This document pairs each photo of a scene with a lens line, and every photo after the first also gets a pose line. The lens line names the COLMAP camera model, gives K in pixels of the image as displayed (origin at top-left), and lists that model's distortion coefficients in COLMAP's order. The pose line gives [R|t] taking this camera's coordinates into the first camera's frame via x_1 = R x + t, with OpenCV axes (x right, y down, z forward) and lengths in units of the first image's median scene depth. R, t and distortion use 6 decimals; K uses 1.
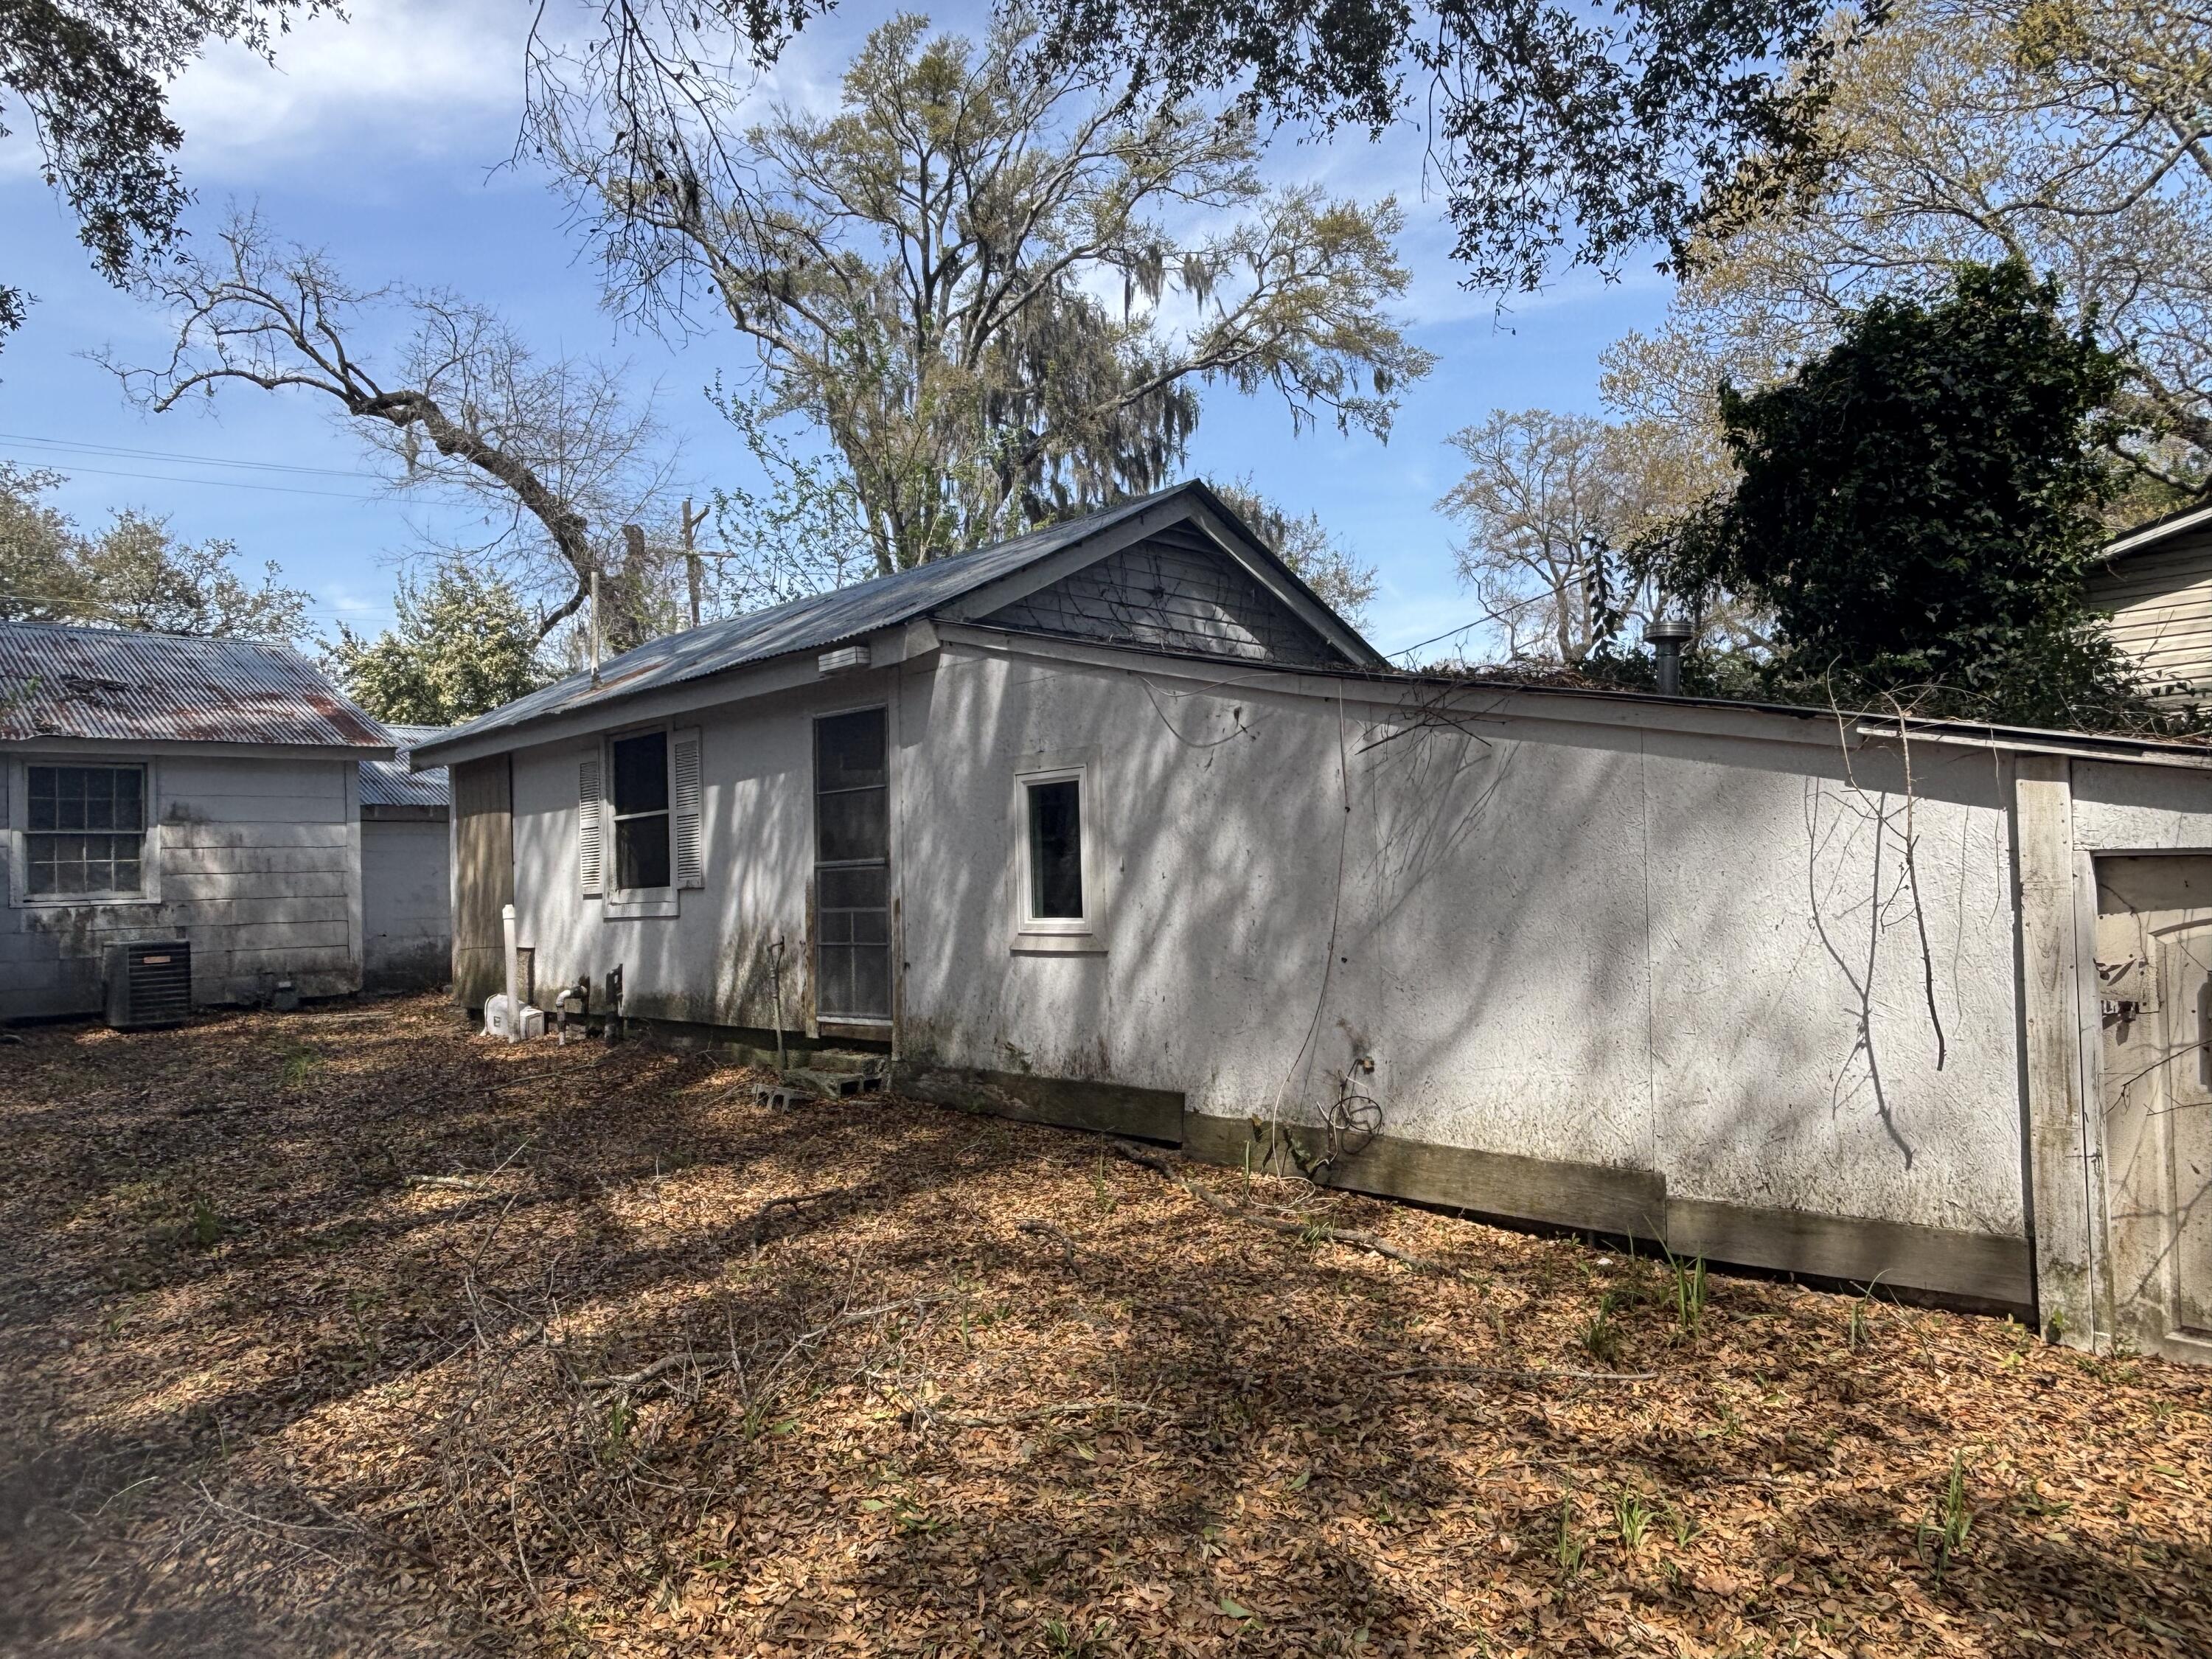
lens RADIAL K [[1450.9, 0, 1108.4], [0, 1450.9, 832.9], [0, 0, 1]] dist [0.003779, -0.008199]
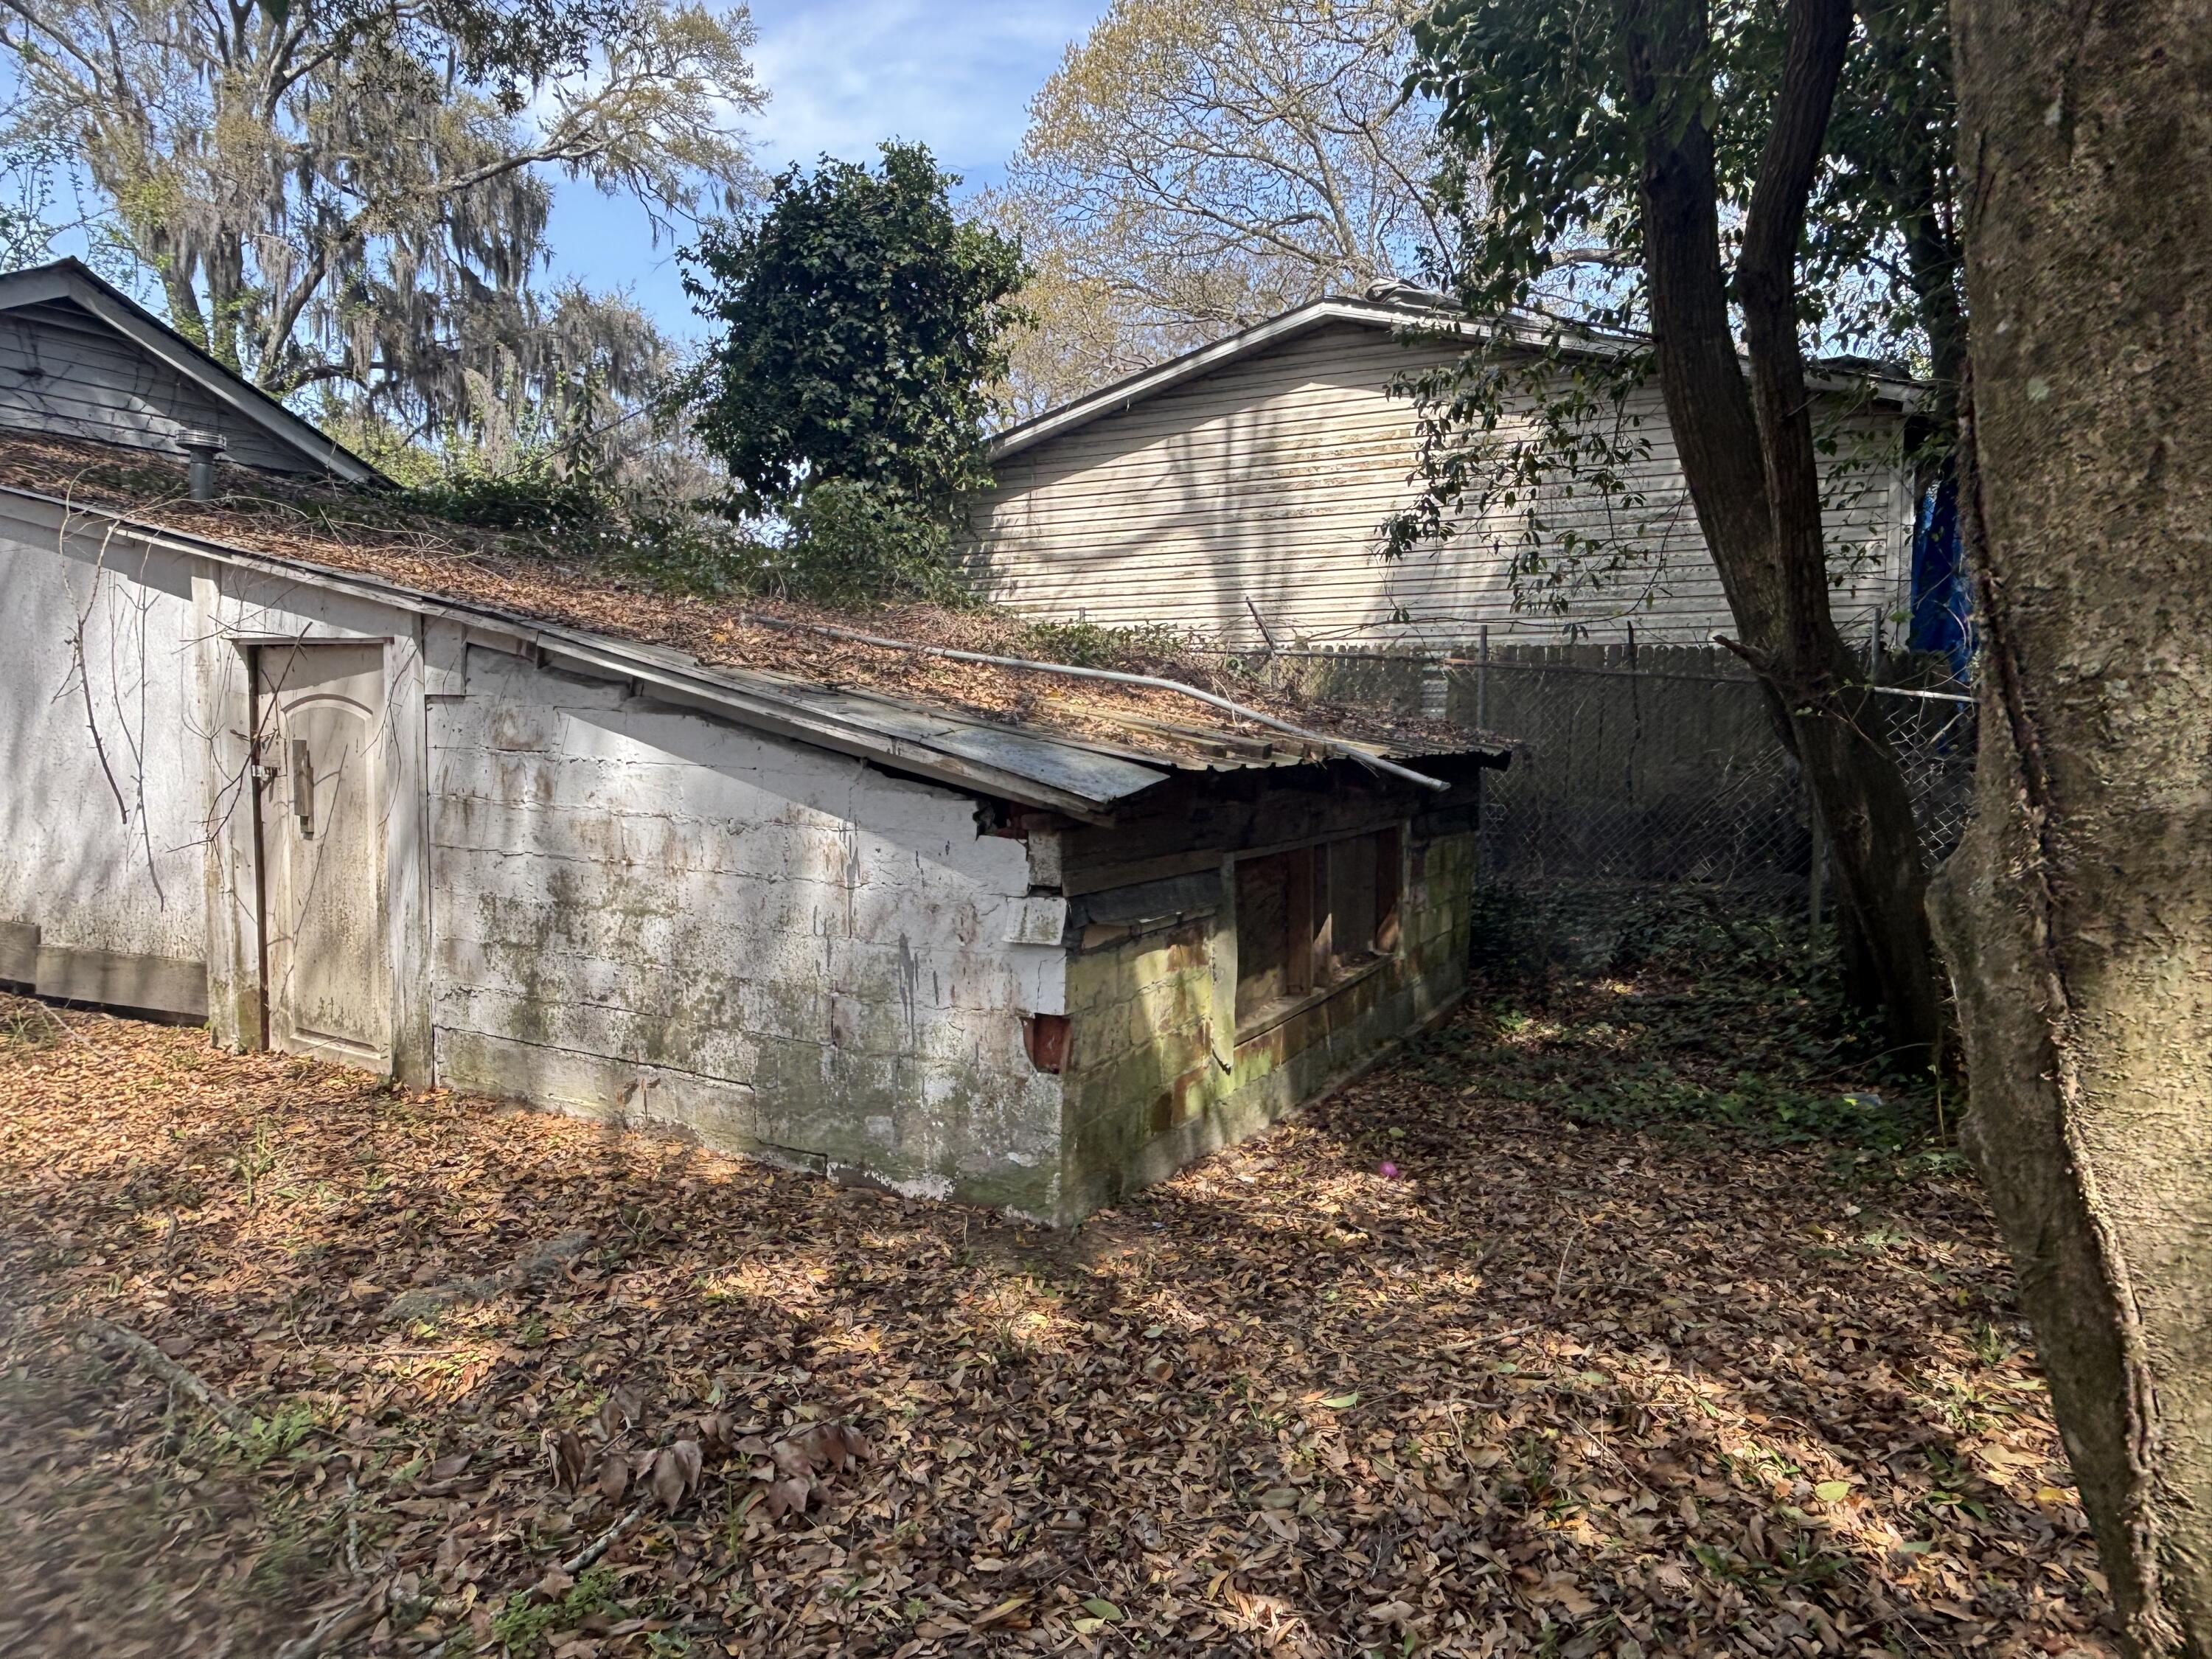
lens RADIAL K [[1450.9, 0, 1105.7], [0, 1450.9, 829.8], [0, 0, 1]] dist [0.003779, -0.008199]
pose [[0.955619, 0.014736, 0.294238, 0.153239], [-0.045794, 0.994039, 0.098946, 0.002562], [-0.291026, -0.108029, 0.950597, -0.054139]]
